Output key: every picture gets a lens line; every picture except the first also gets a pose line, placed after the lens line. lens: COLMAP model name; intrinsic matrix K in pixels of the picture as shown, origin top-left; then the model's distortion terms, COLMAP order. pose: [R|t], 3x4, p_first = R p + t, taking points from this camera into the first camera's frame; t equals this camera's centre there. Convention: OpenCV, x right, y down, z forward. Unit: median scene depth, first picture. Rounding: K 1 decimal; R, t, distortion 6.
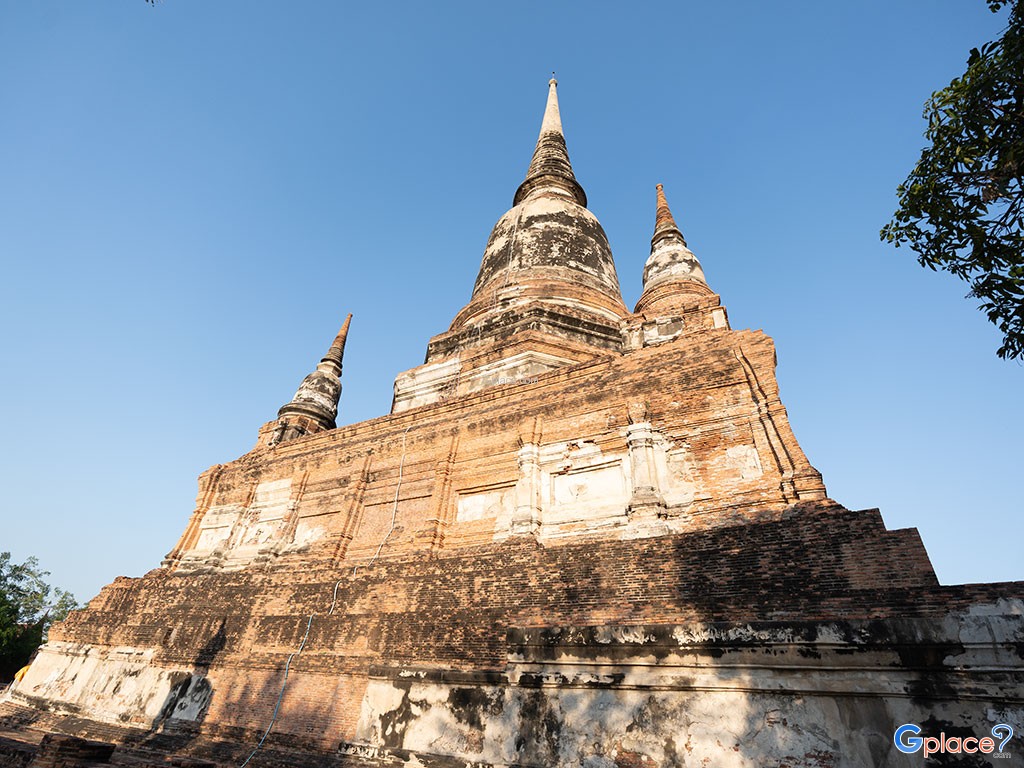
lens RADIAL K [[501.2, 0, 512.0], [0, 501.2, 384.0], [0, 0, 1]] dist [-0.001701, -0.000310]
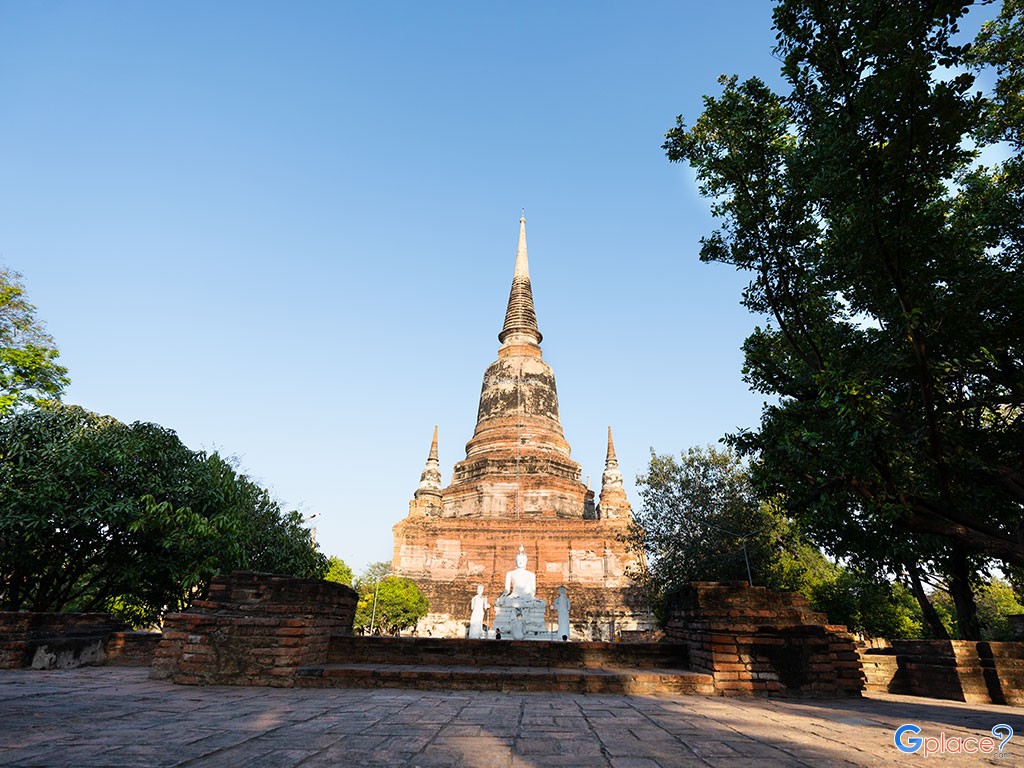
lens RADIAL K [[514.8, 0, 527.5], [0, 514.8, 386.5], [0, 0, 1]] dist [-0.000941, -0.000106]
pose [[0.870003, 0.142796, 0.471915, -1.908851], [-0.237867, 0.959948, 0.148052, -1.285858], [-0.431872, -0.241059, 0.869124, -1.464569]]
